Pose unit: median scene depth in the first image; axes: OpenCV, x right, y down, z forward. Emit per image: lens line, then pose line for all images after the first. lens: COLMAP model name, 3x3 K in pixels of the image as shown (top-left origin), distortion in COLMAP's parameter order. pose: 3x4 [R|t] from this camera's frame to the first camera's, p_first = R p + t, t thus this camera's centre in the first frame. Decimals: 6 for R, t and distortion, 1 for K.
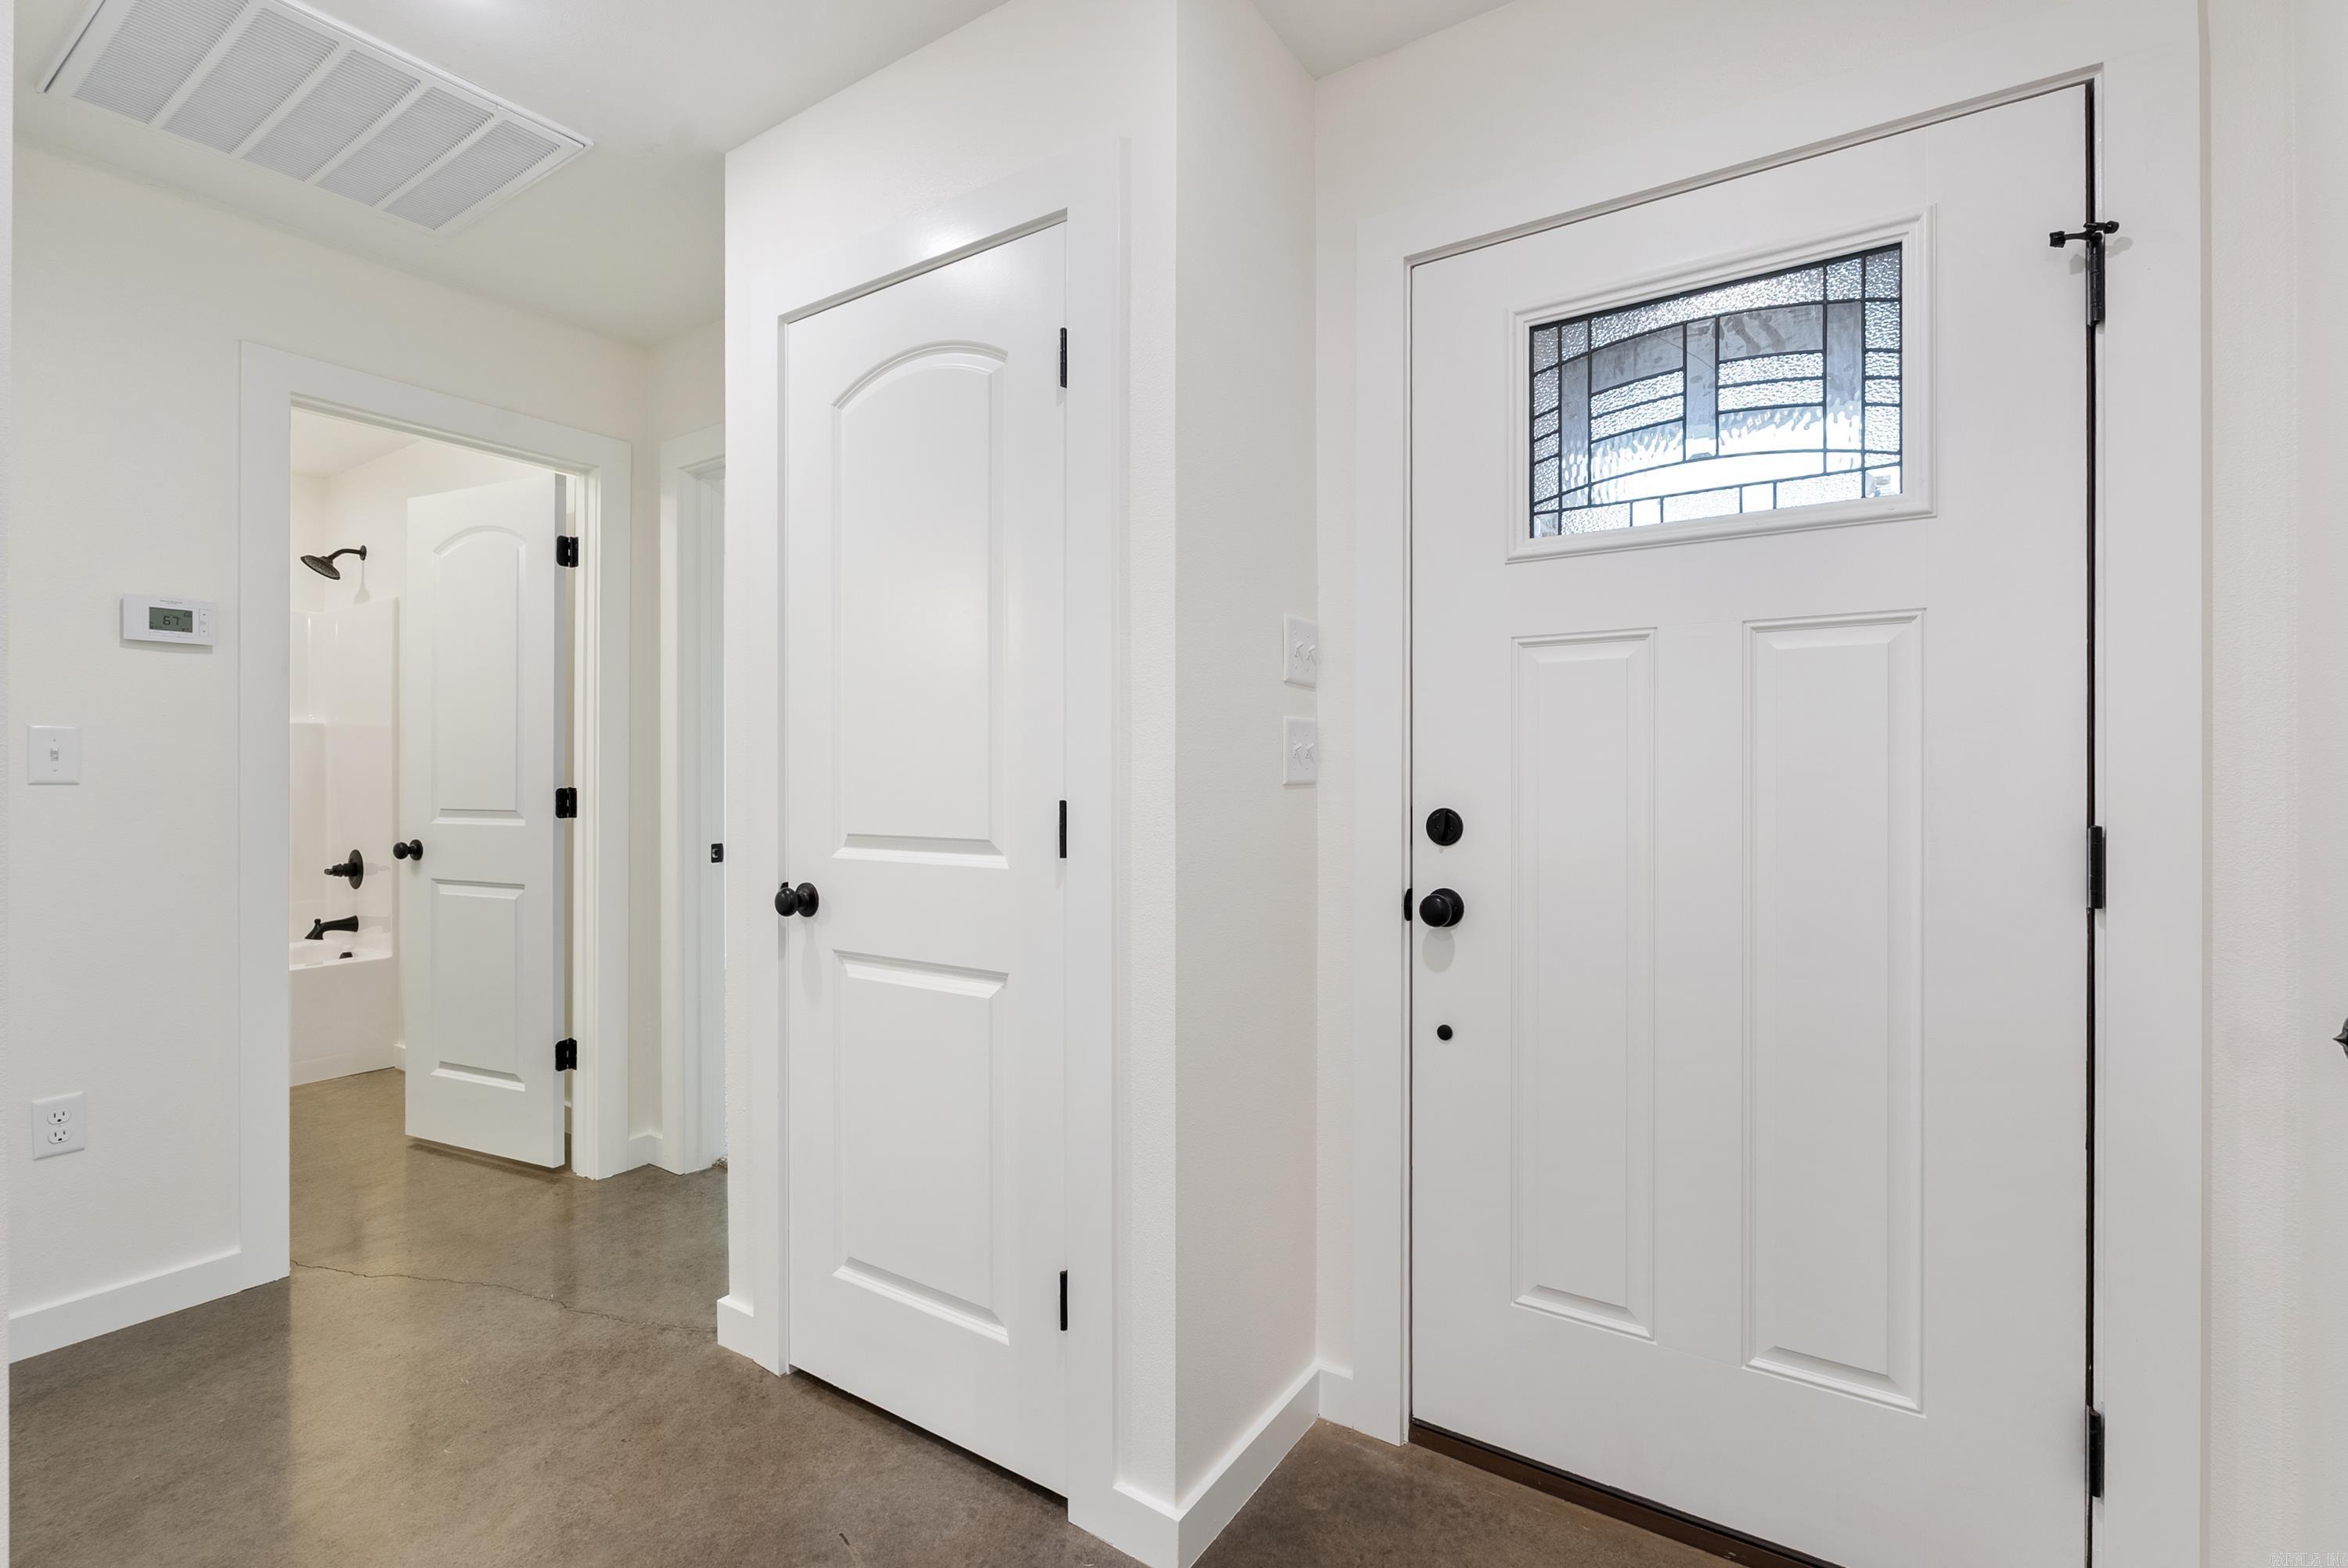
lens RADIAL K [[1064.2, 0, 1190.6], [0, 1064.2, 761.0], [0, 0, 1]] dist [0.000663, 0.000196]
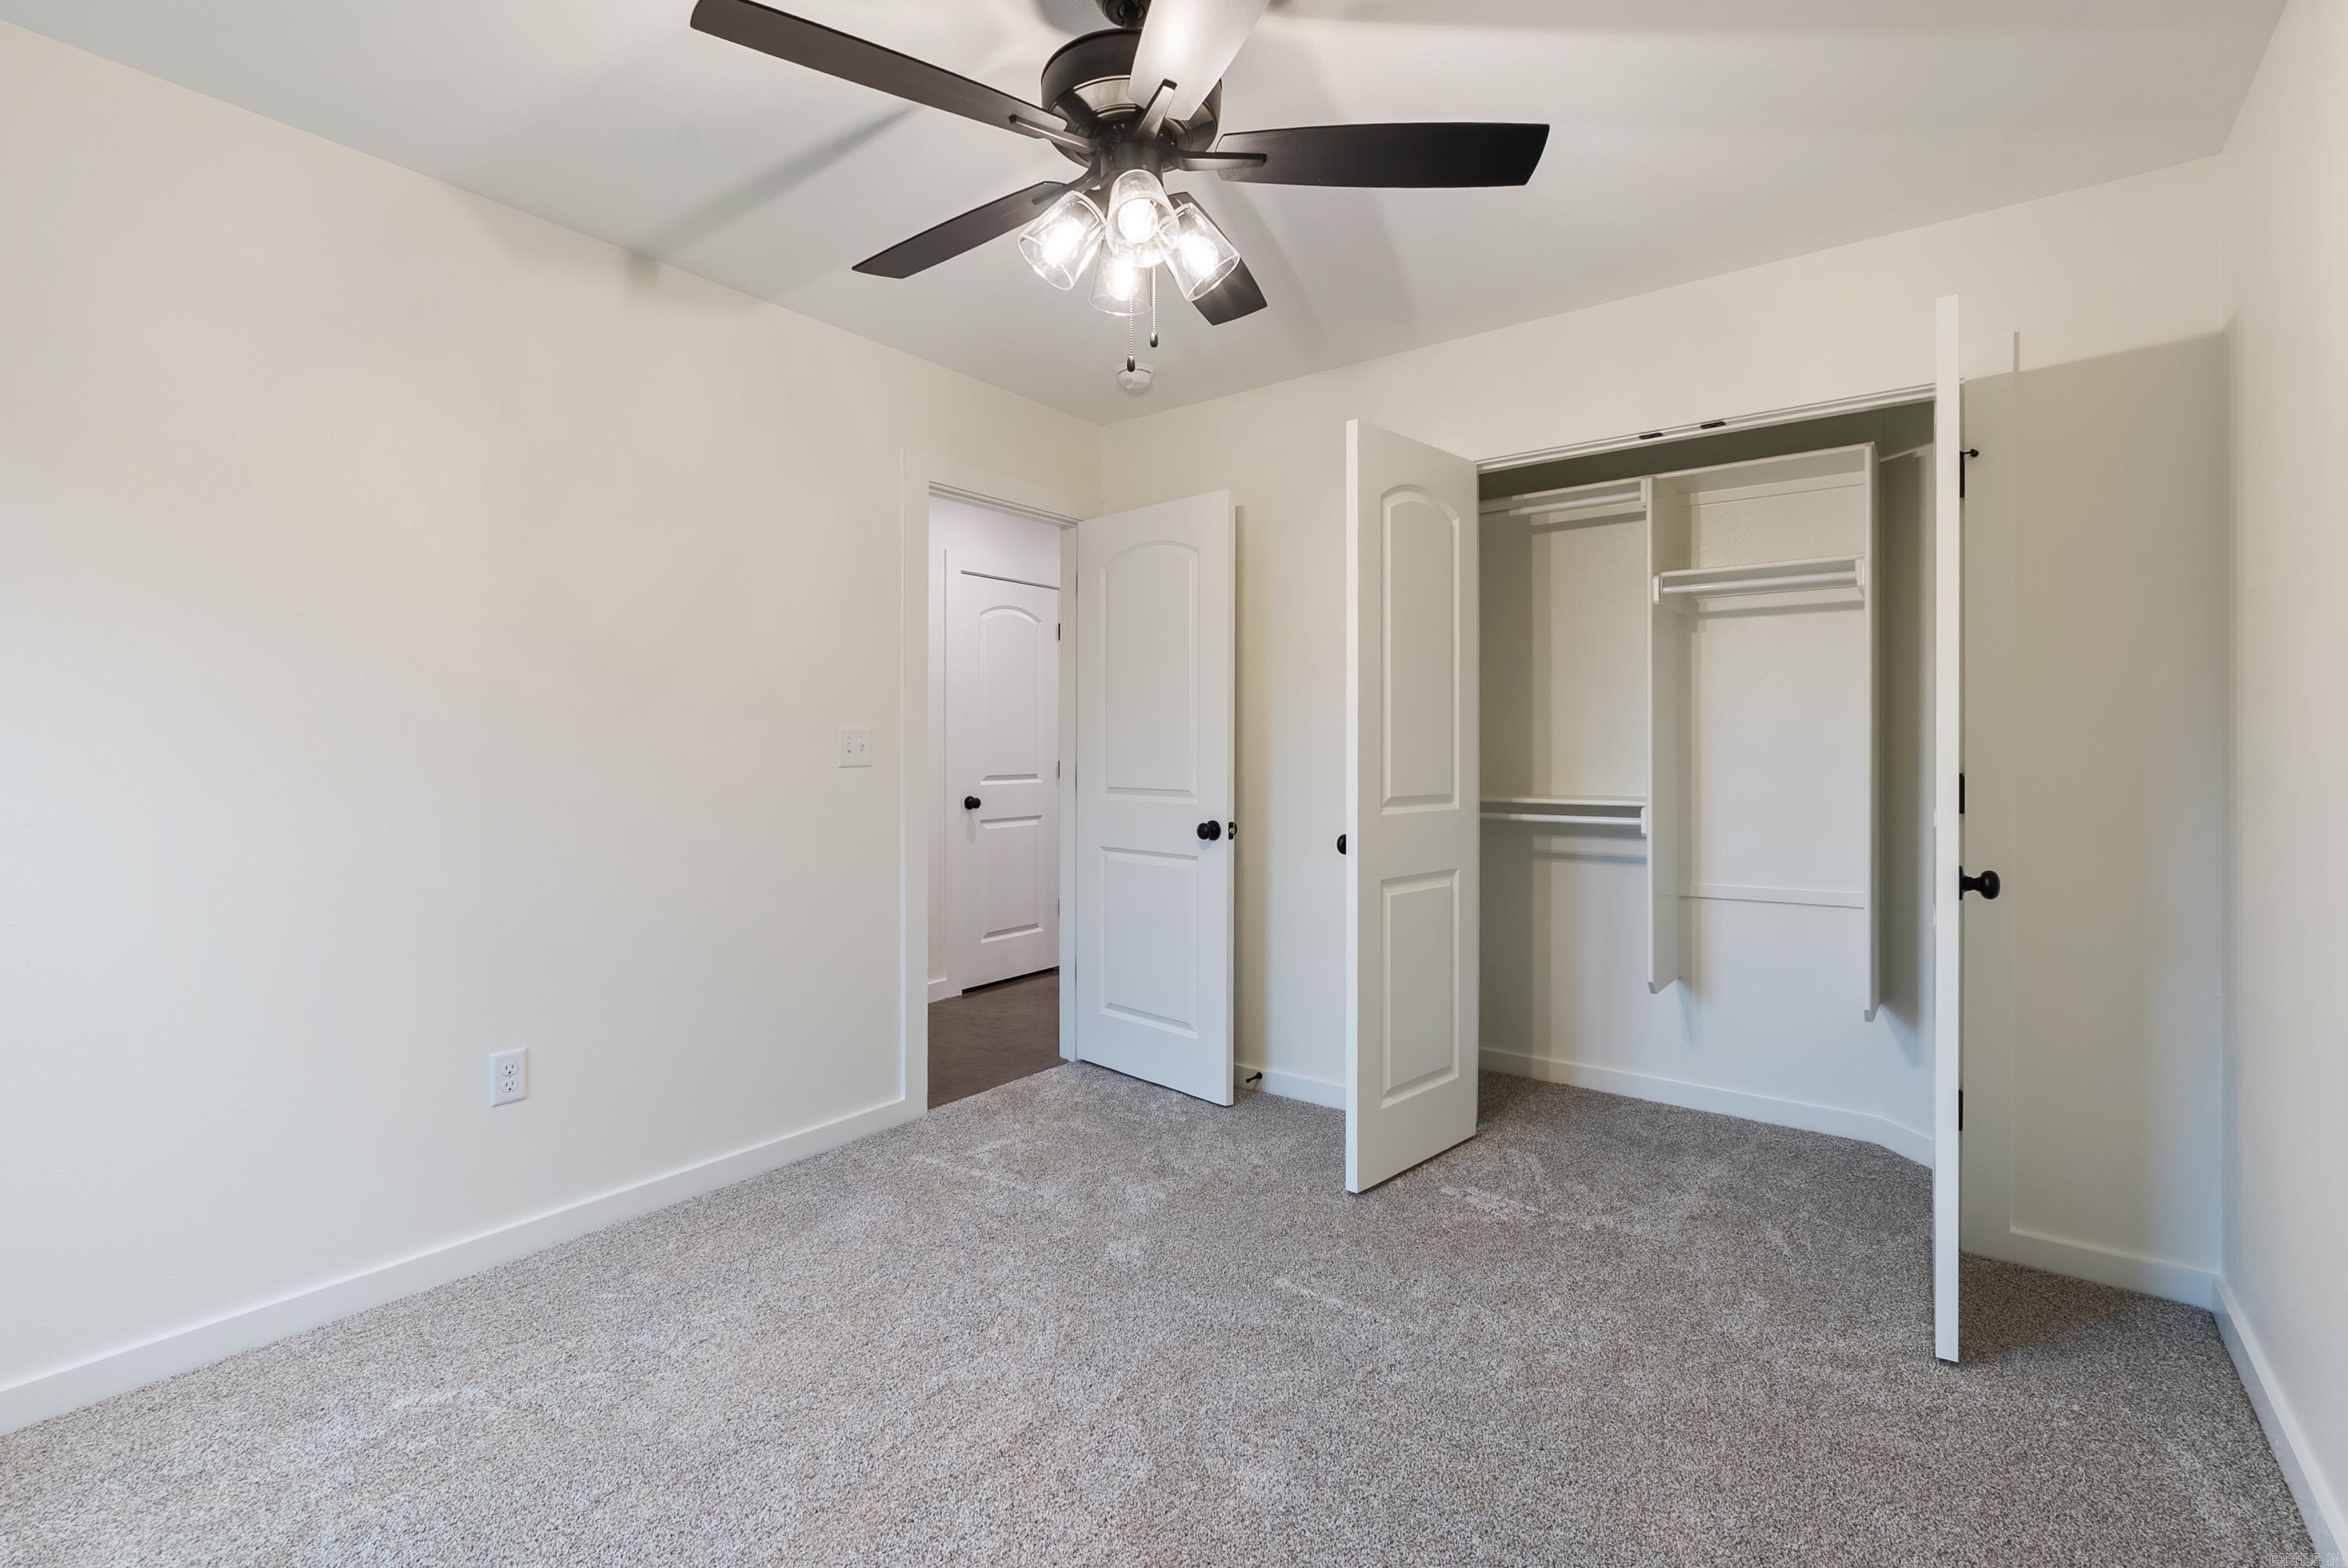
lens RADIAL K [[1064.2, 0, 1190.6], [0, 1064.2, 761.0], [0, 0, 1]] dist [0.000663, 0.000196]
pose [[0.052122, -0.004636, 0.998630, -3.003353], [-0.000131, 0.999989, 0.004649, 0.019234], [-0.998641, -0.000374, 0.052120, 0.347777]]
